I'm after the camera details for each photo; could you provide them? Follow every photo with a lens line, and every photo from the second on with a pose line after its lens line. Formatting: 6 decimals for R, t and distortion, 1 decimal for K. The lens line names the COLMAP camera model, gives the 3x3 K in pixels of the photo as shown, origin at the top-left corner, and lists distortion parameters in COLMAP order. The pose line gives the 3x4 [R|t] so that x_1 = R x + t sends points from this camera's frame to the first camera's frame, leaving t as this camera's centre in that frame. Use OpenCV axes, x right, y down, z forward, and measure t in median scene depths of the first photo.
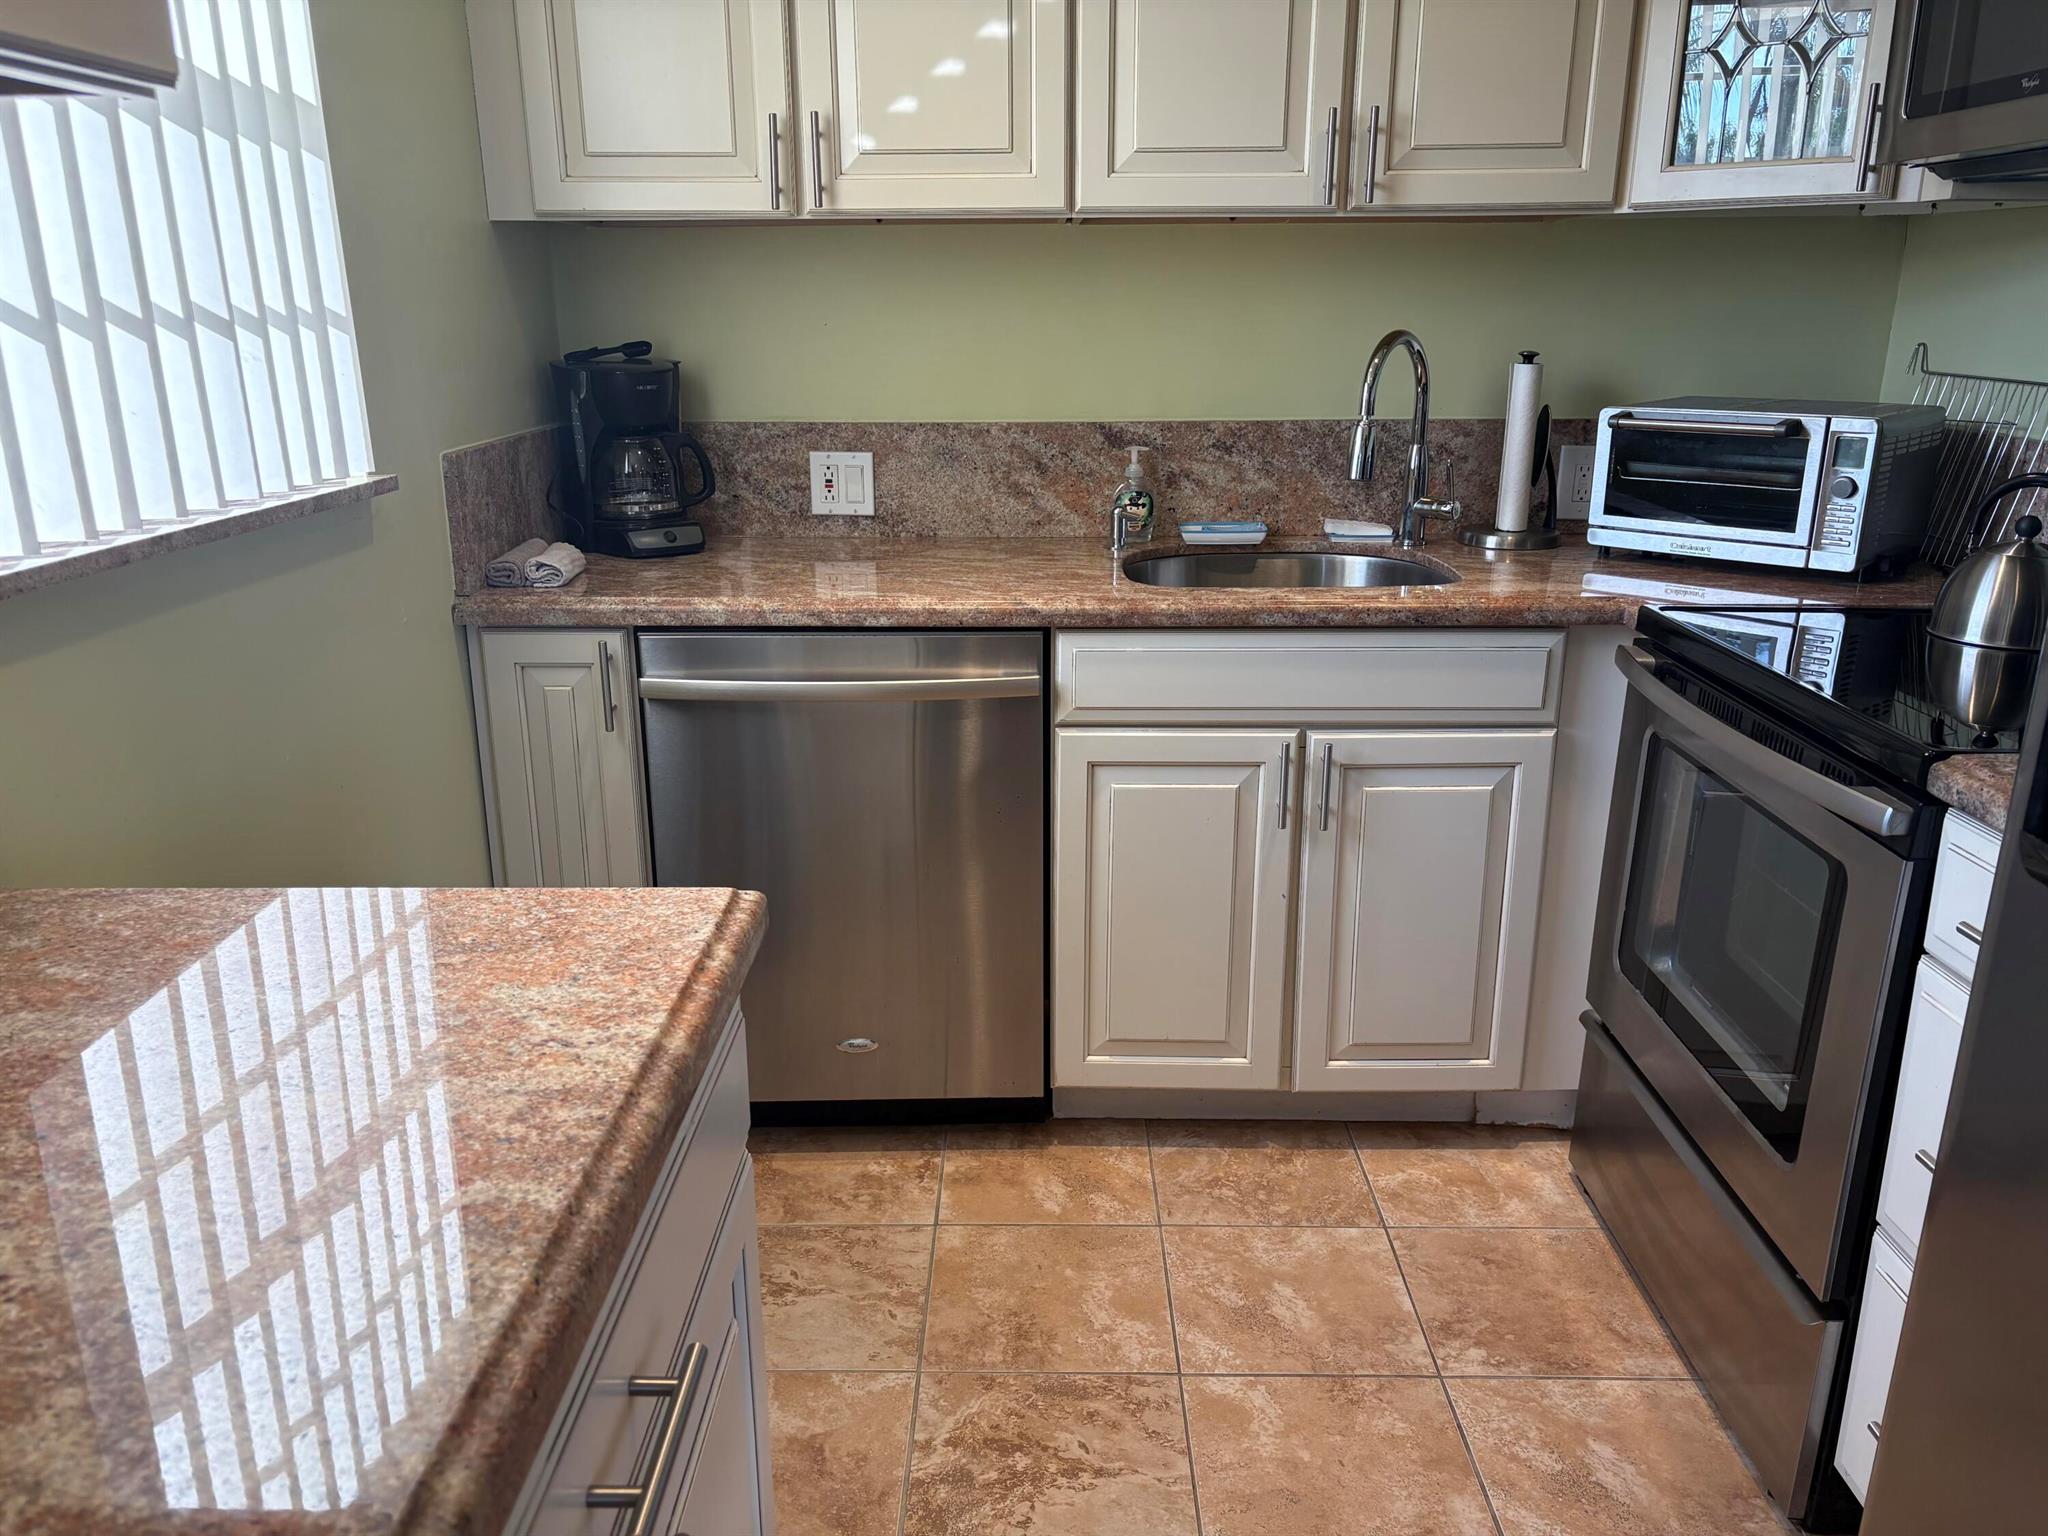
lens RADIAL K [[1552.1, 0, 1020.4], [0, 1552.1, 776.2], [0, 0, 1]] dist [0.049322, -0.057556]
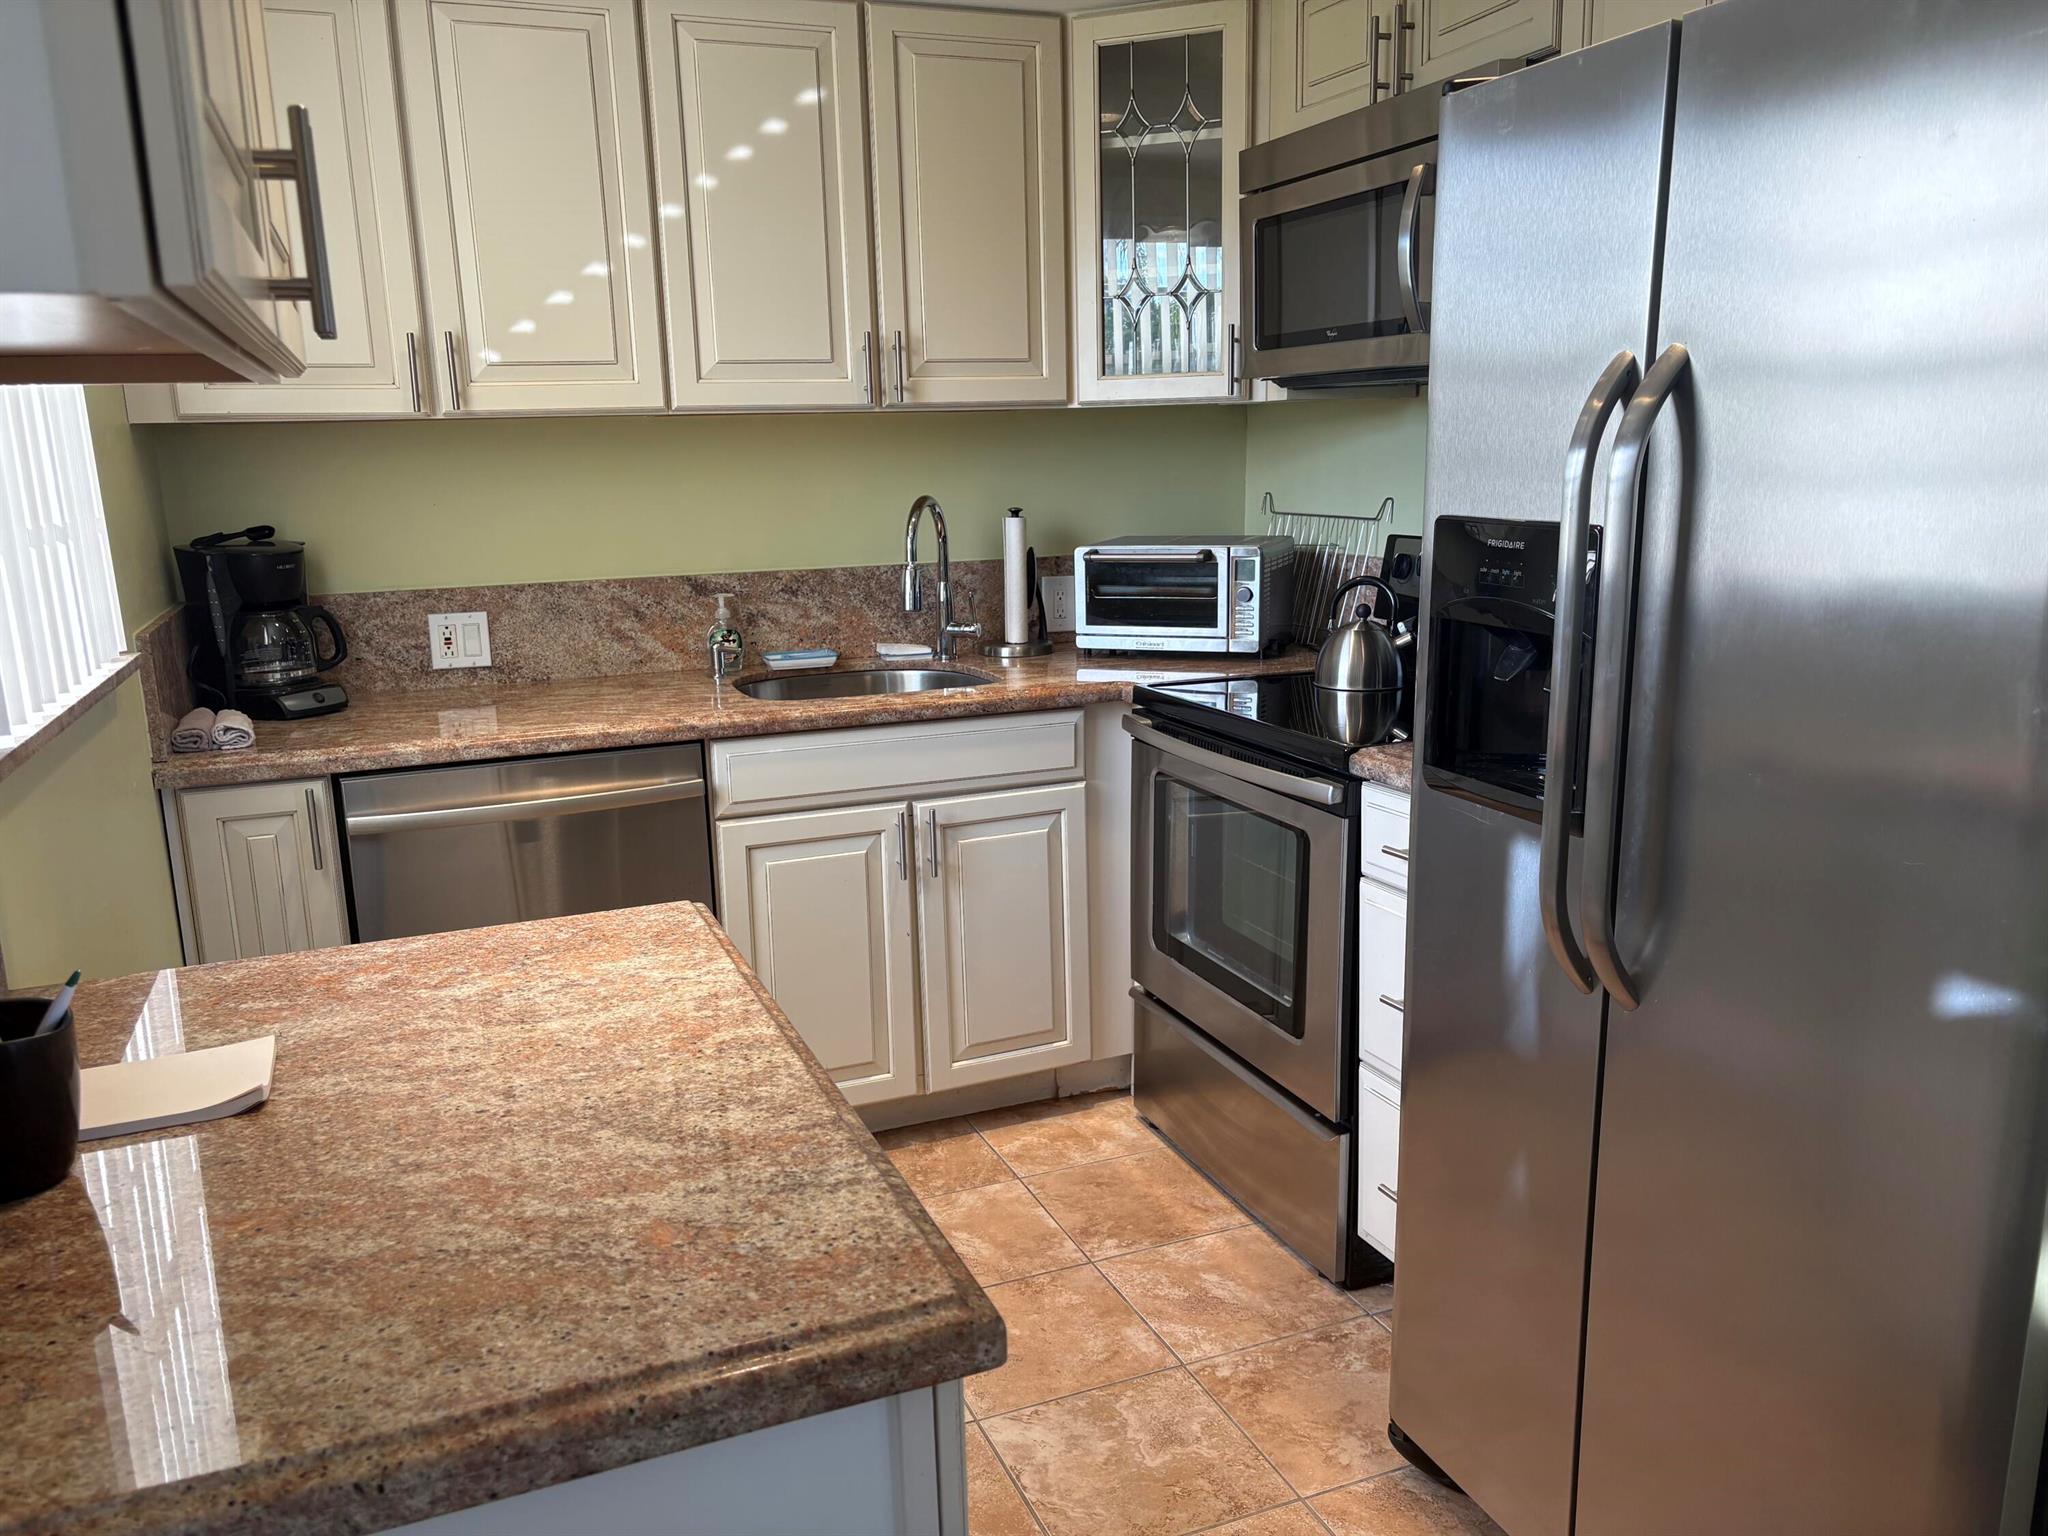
lens RADIAL K [[1552.1, 0, 1025.5], [0, 1552.1, 778.2], [0, 0, 1]] dist [0.049322, -0.057556]
pose [[0.921481, -0.101930, 0.374811, -0.209732], [0.135673, 0.988639, -0.064695, 0.047402], [-0.363958, 0.110467, 0.924841, -0.224059]]
